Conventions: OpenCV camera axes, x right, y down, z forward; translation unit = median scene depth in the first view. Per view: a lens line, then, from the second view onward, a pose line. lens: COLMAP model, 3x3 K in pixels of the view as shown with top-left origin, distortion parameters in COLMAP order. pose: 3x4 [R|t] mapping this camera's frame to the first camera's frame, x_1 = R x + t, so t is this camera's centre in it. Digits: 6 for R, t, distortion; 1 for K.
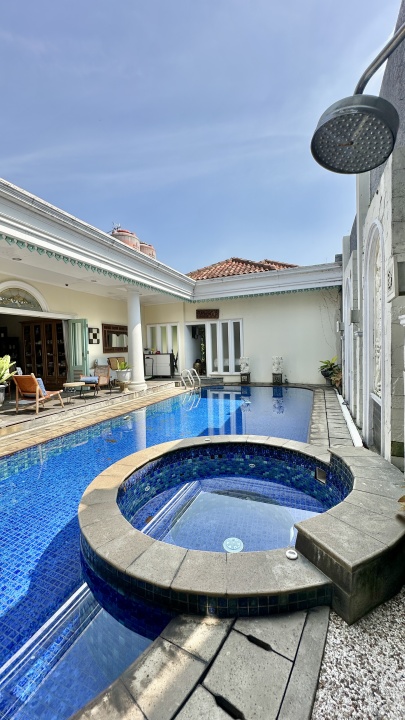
lens RADIAL K [[289.7, 0, 202.5], [0, 289.7, 359.6], [0, 0, 1]] dist [0.004420, -0.000017]
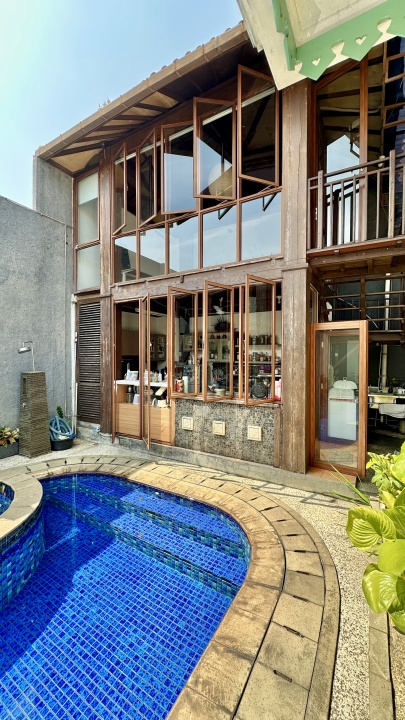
lens RADIAL K [[289.7, 0, 203.2], [0, 289.7, 360.3], [0, 0, 1]] dist [0.004420, -0.000017]
pose [[-0.990250, 0.017588, 0.138186, -1.352564], [0.025117, 0.998282, 0.052935, -0.218854], [-0.137017, 0.055889, -0.988991, 2.126734]]
